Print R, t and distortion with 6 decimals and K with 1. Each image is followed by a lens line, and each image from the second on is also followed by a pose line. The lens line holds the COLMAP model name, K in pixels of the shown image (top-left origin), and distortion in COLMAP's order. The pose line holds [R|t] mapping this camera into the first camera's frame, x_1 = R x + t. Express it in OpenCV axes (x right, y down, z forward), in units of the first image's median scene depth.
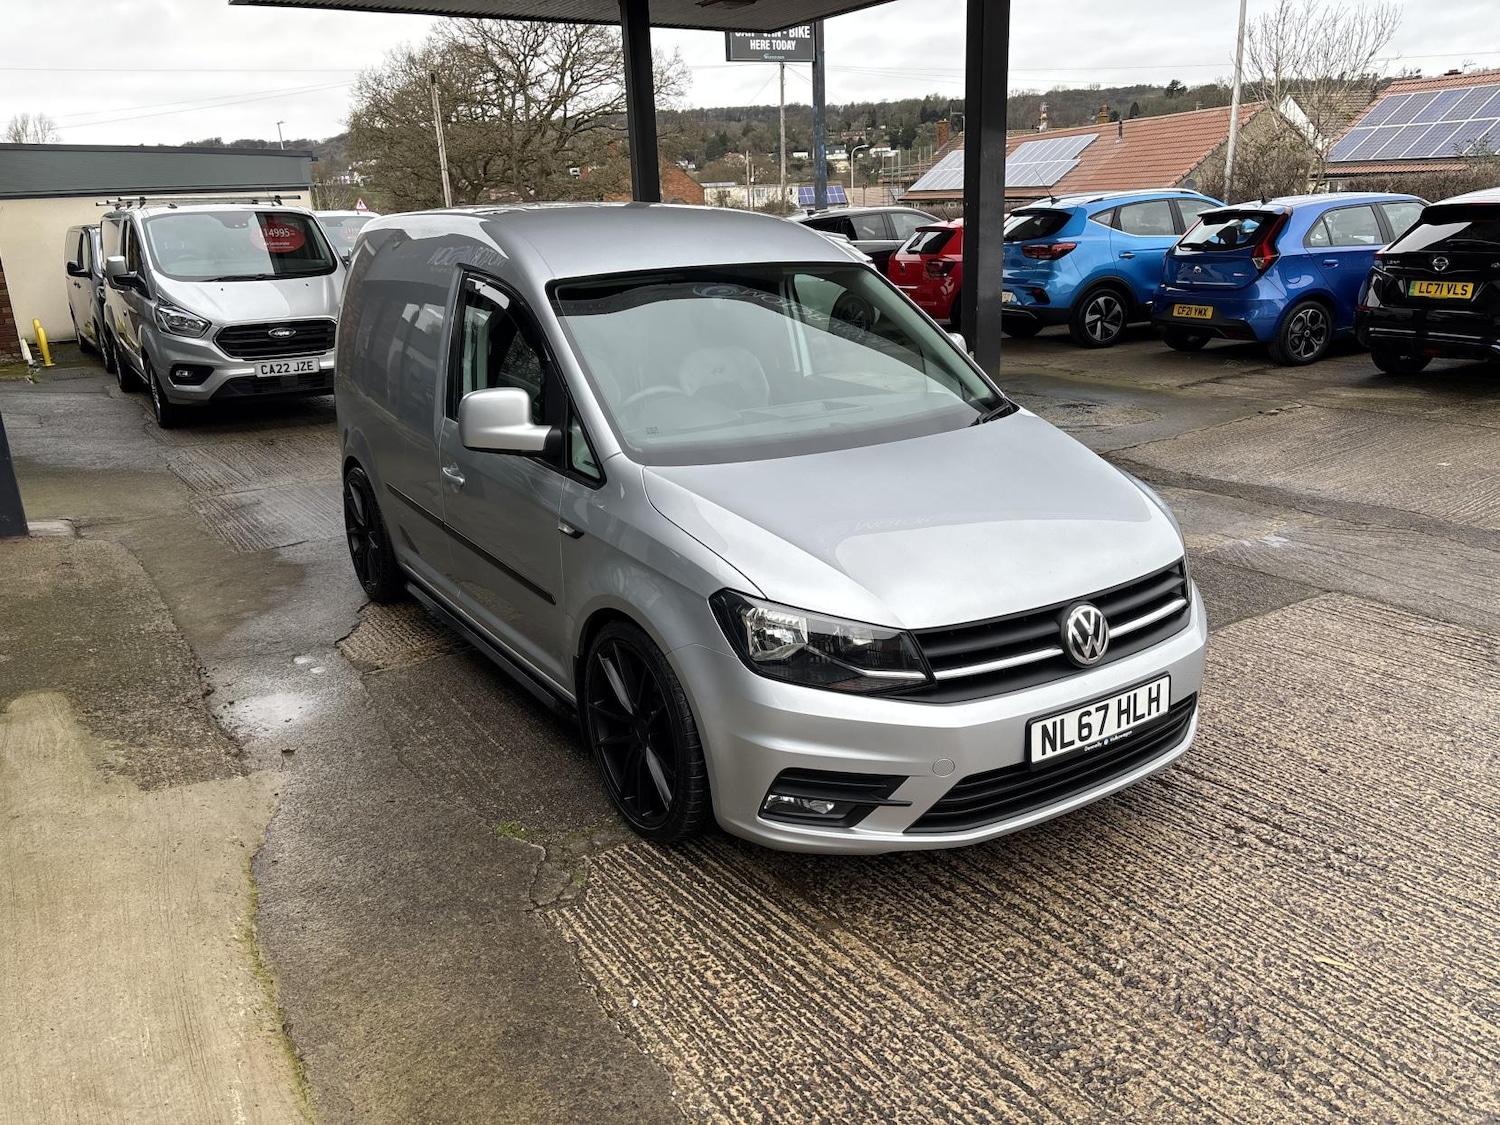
lens RADIAL K [[1139.3, 0, 743.8], [0, 1139.3, 574.6], [0, 0, 1]] dist [0.021148, -0.003251]
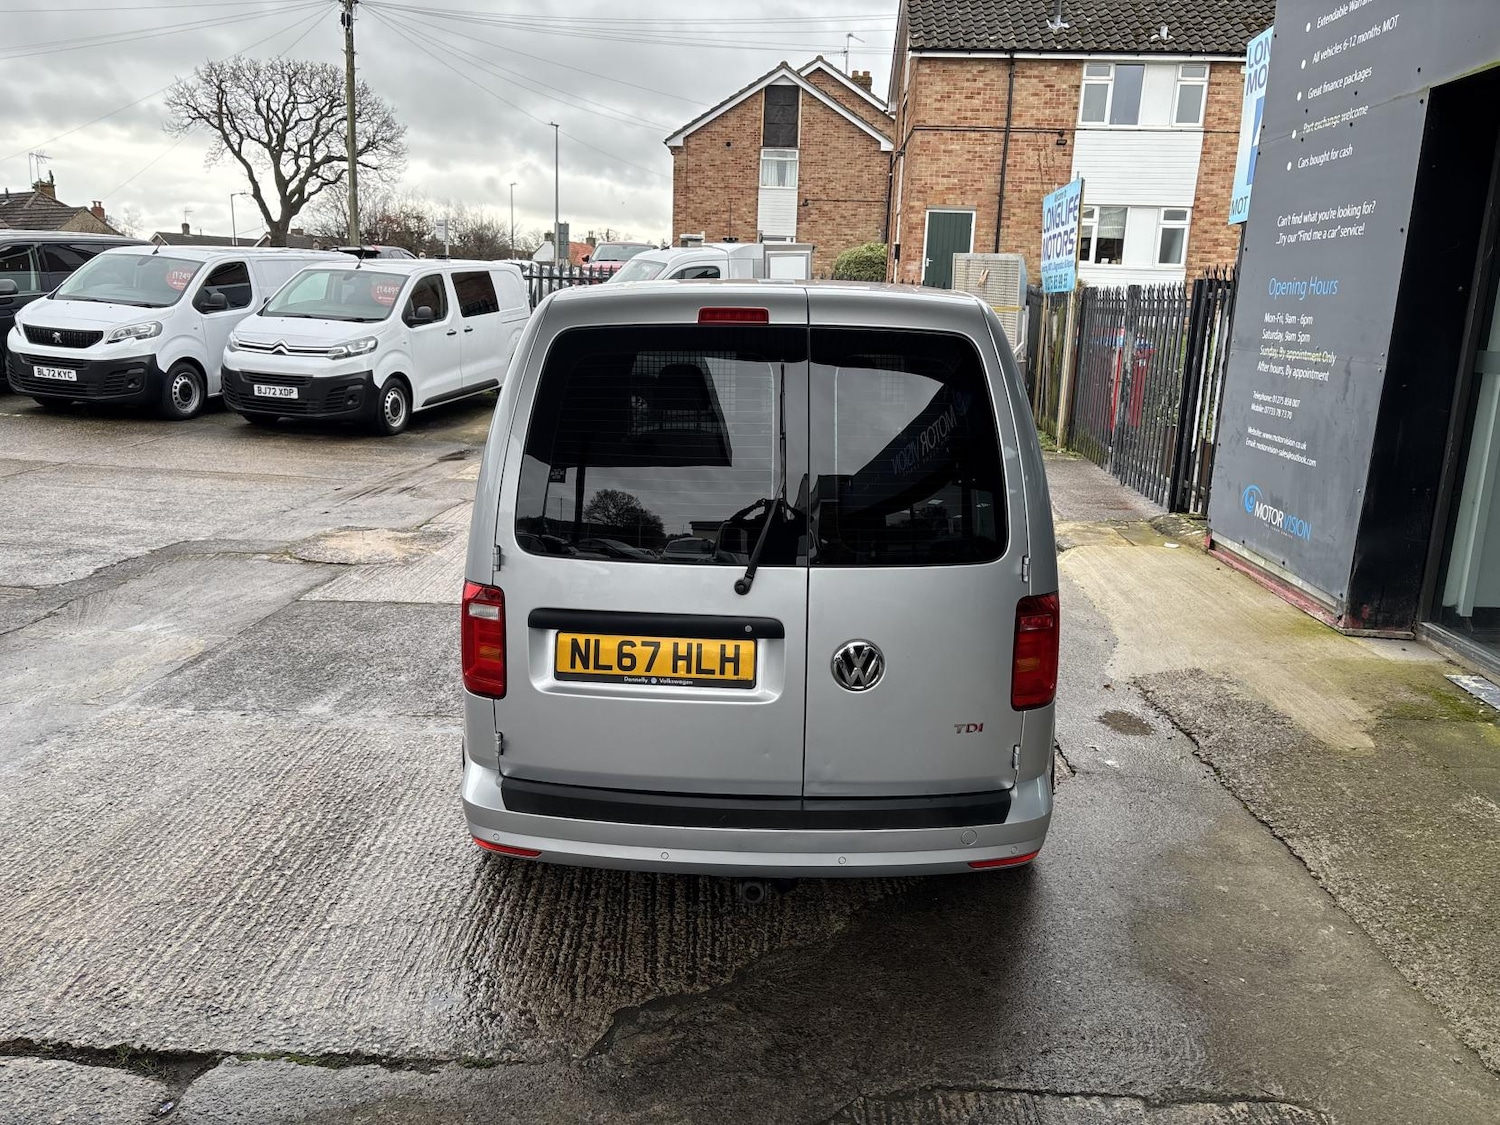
lens RADIAL K [[1136.0, 0, 742.6], [0, 1136.0, 554.9], [0, 0, 1]] dist [0.036399, -0.003598]
pose [[-0.822769, -0.109013, 0.557823, -1.034520], [0.180825, 0.880237, 0.438731, -0.864710], [-0.538844, 0.461843, -0.704520, 2.808949]]
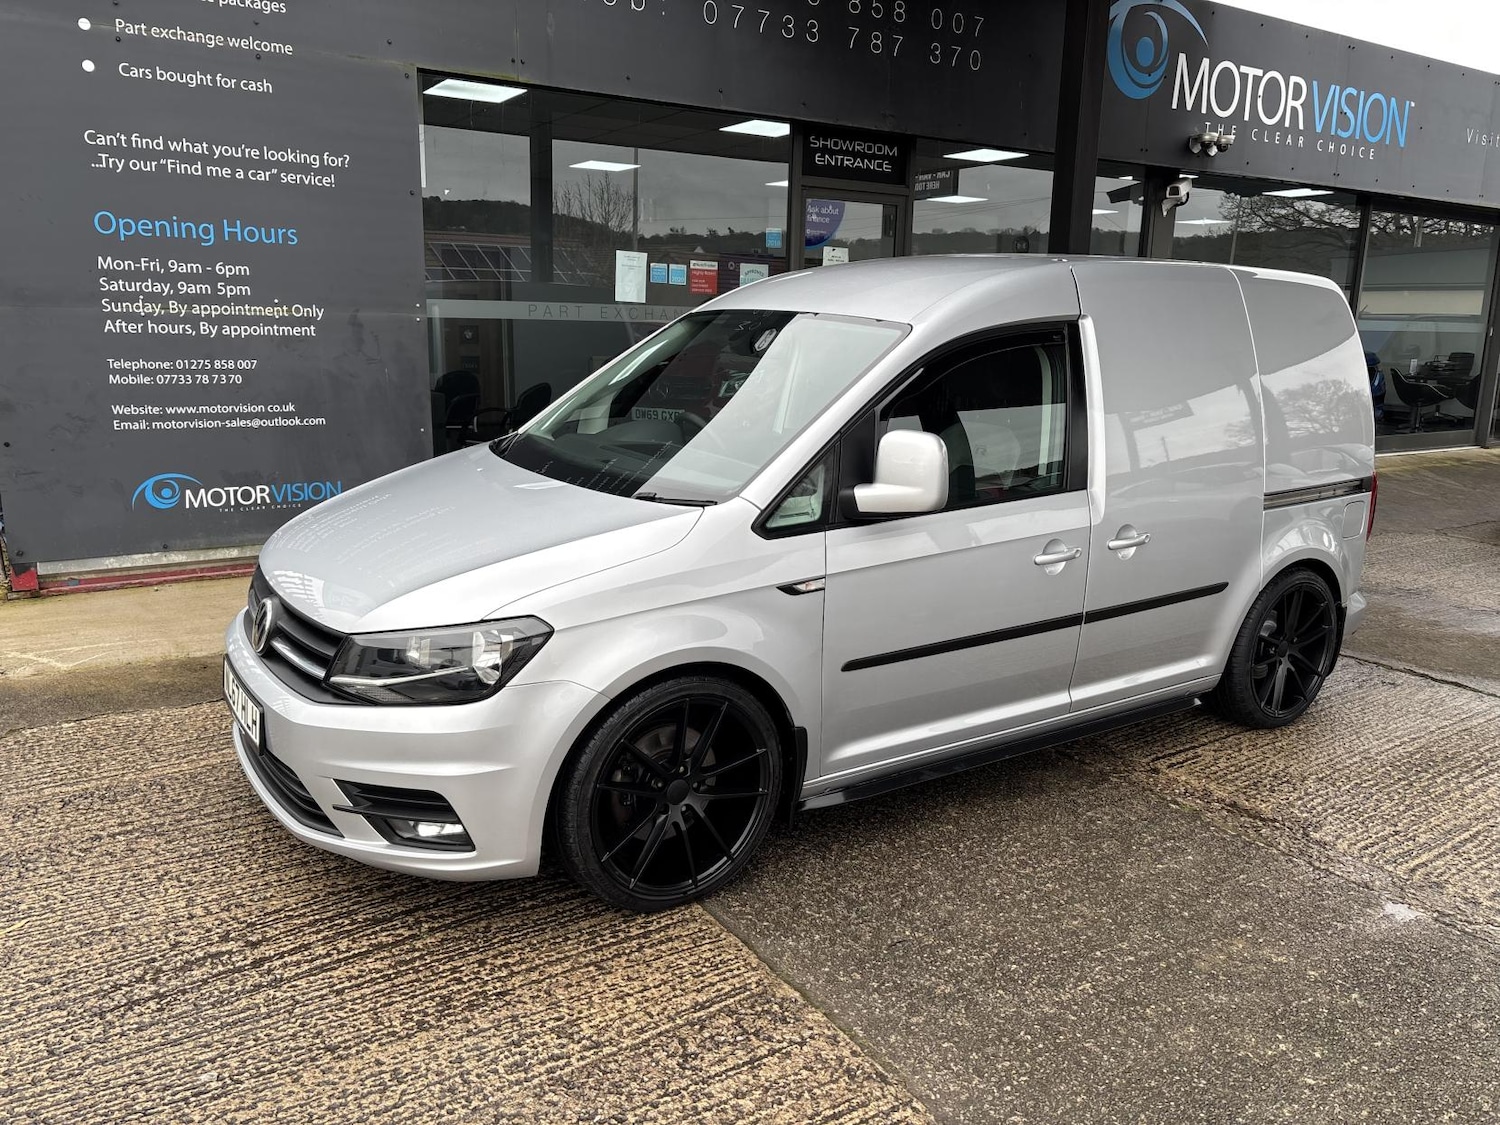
lens RADIAL K [[1133.1, 0, 747.2], [0, 1133.1, 563.9], [0, 0, 1]] dist [0.061855, -0.070027]
pose [[0.002976, 0.254172, -0.967154, 1.319077], [-0.332183, 0.912489, 0.238784, -0.405866], [0.943210, 0.320562, 0.087147, 1.305052]]
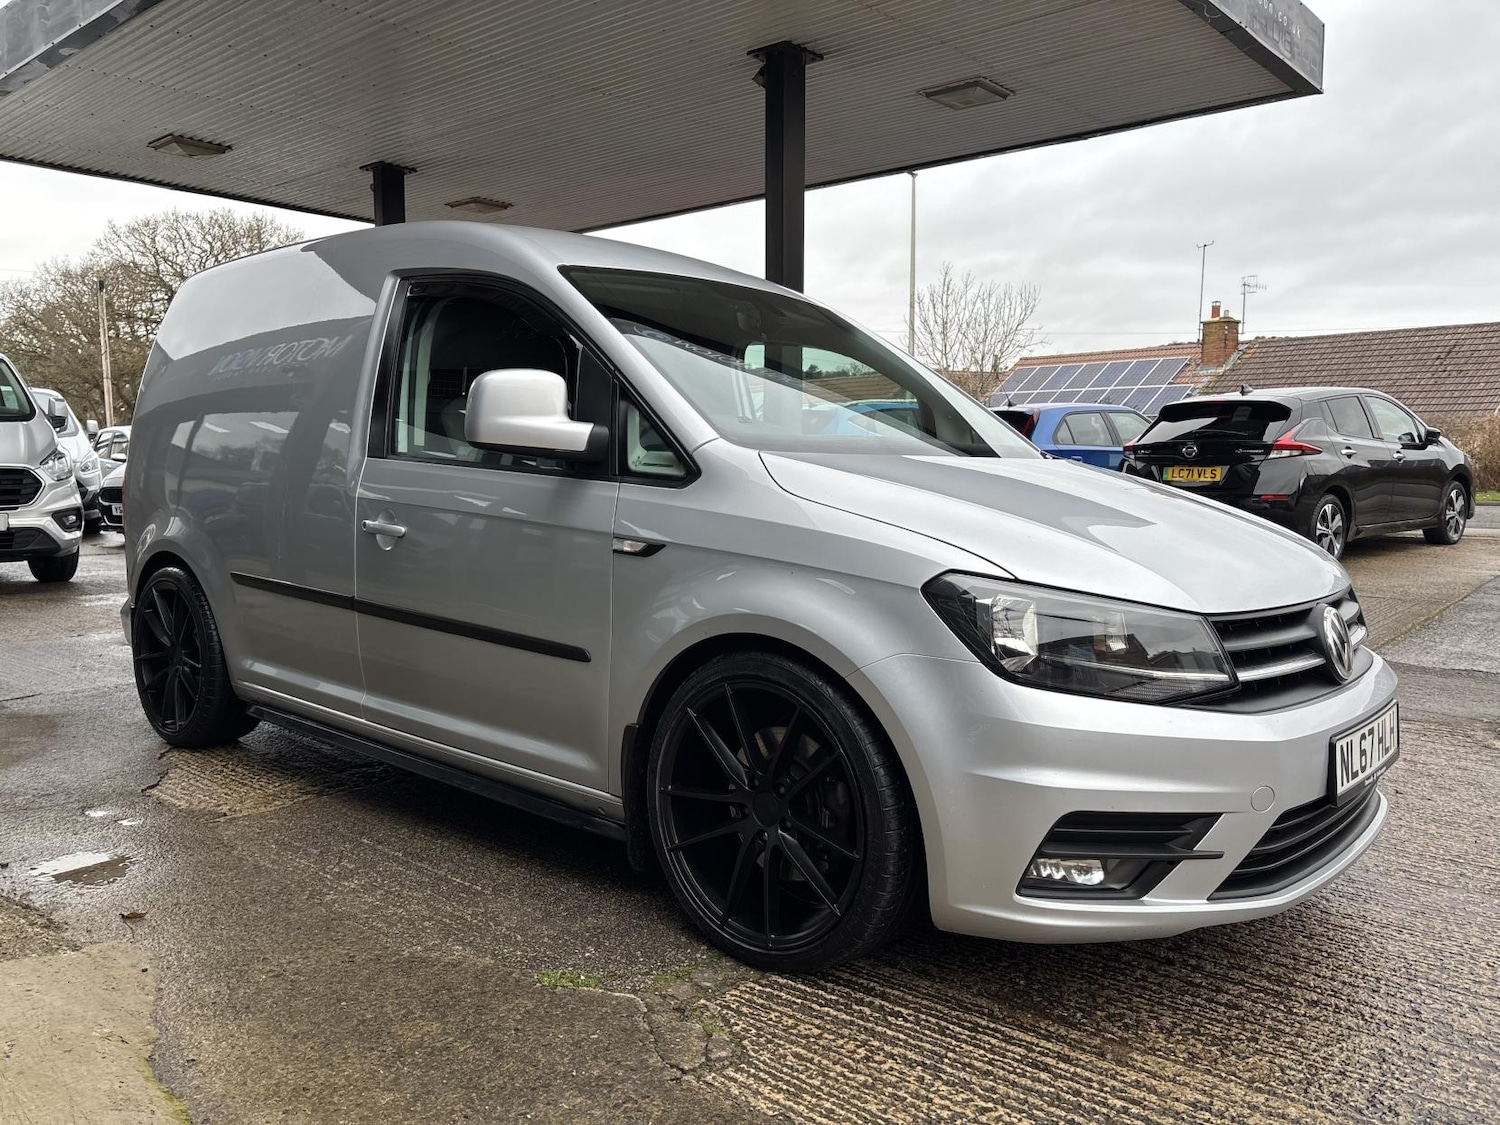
lens RADIAL K [[1135.3, 0, 744.1], [0, 1135.3, 568.6], [0, 0, 1]] dist [0.058102, -0.067630]
pose [[0.960196, 0.015401, 0.278904, -0.334721], [0.044781, 0.977077, -0.208125, 0.150864], [-0.275716, 0.212330, 0.937495, 0.331648]]
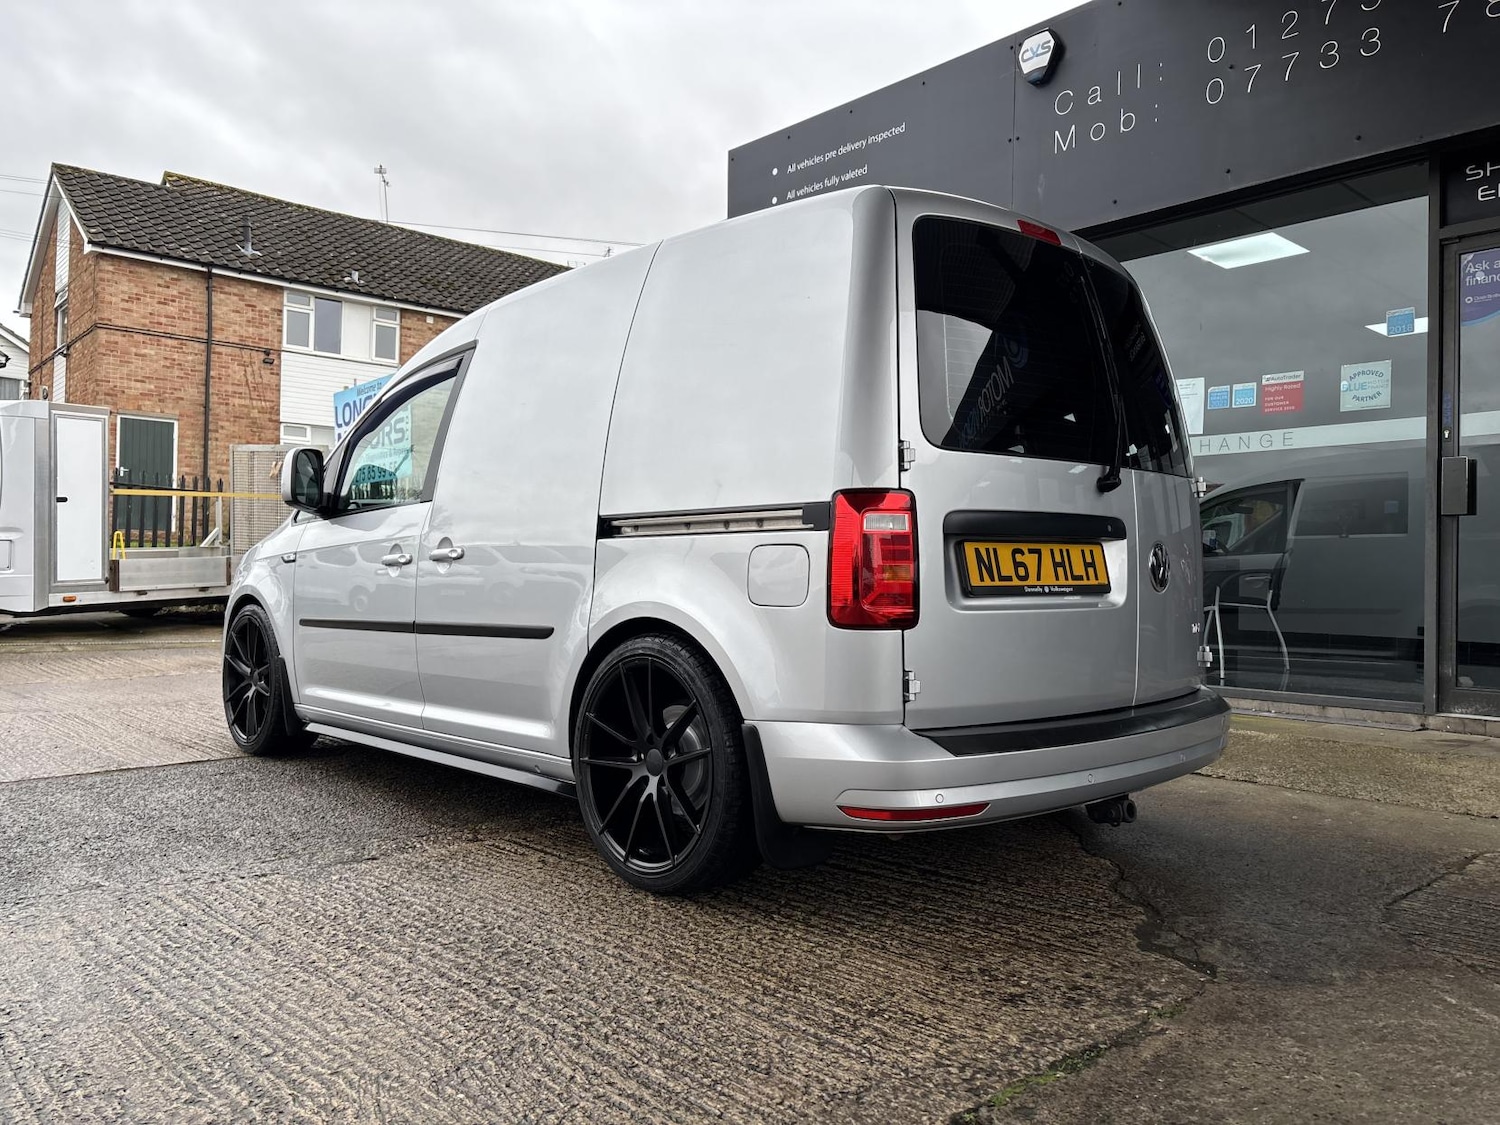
lens RADIAL K [[1133.4, 0, 753.5], [0, 1133.4, 567.8], [0, 0, 1]] dist [0.022611, -0.005468]
pose [[-0.984570, 0.022026, -0.173601, -0.035397], [-0.032132, 0.952426, 0.303073, -0.631086], [0.172017, 0.303974, -0.937022, 3.011984]]
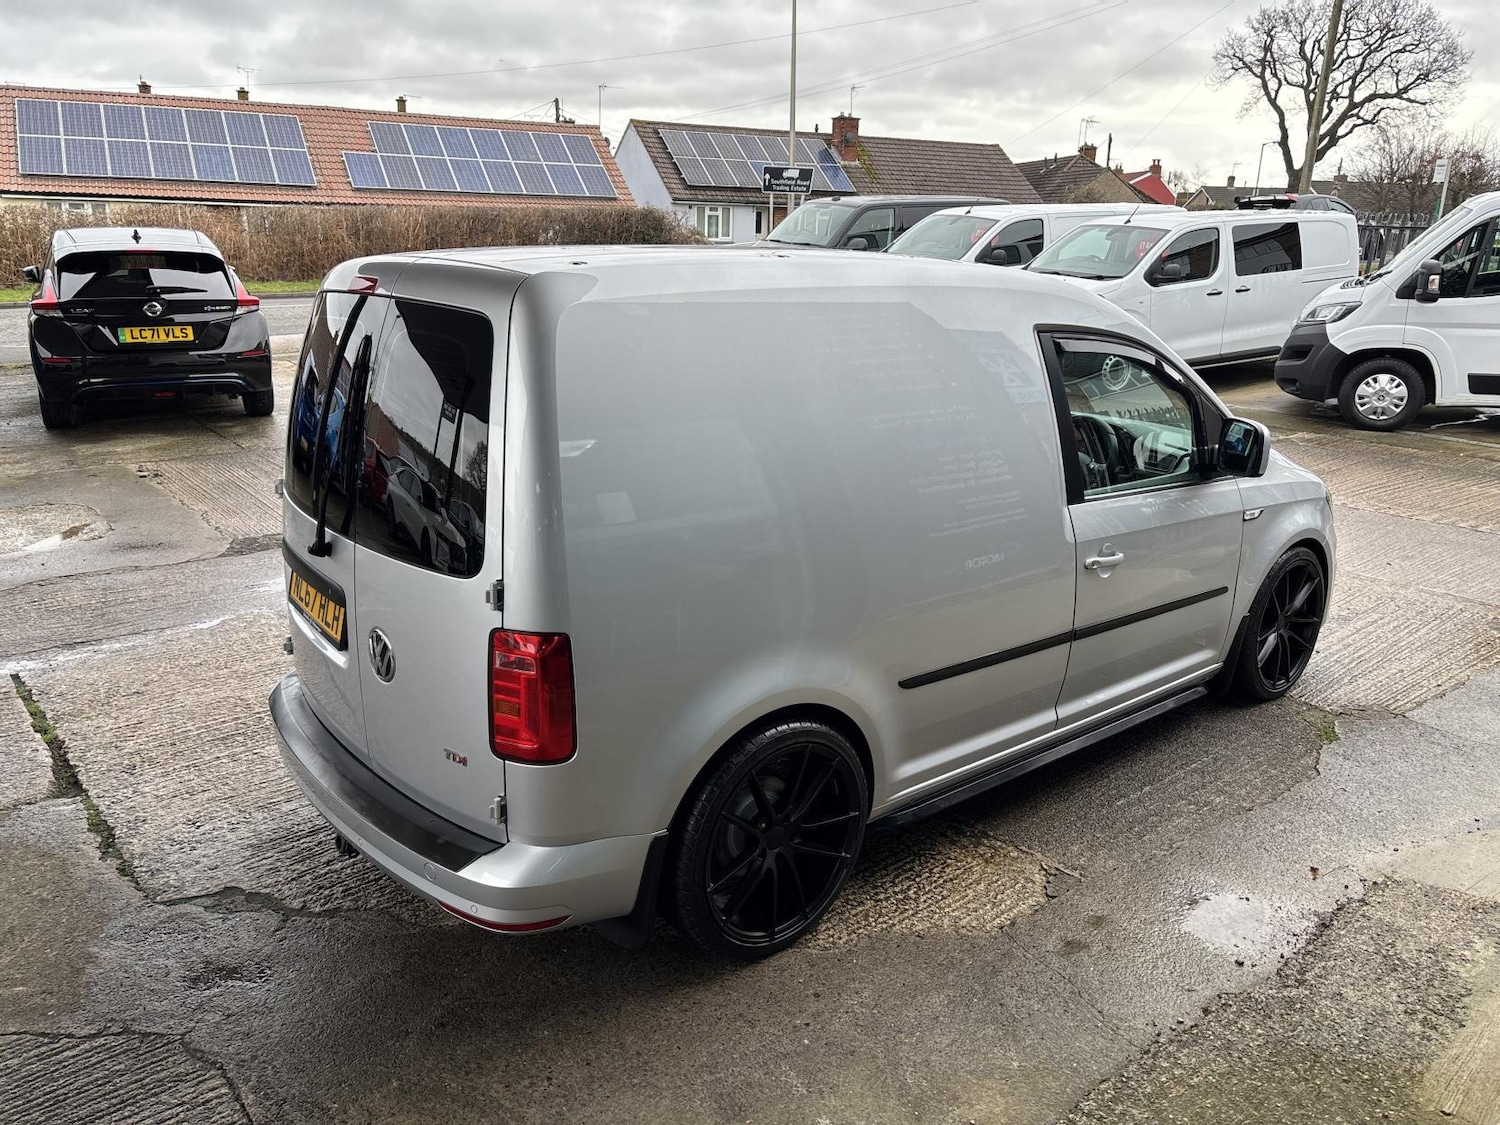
lens RADIAL K [[1133.3, 0, 754.3], [0, 1133.3, 568.0], [0, 0, 1]] dist [0.068974, -0.085712]
pose [[-0.122923, -0.252890, 0.959654, -1.509848], [0.291080, 0.915271, 0.278479, -0.570821], [-0.948769, 0.313568, -0.038896, 1.825483]]
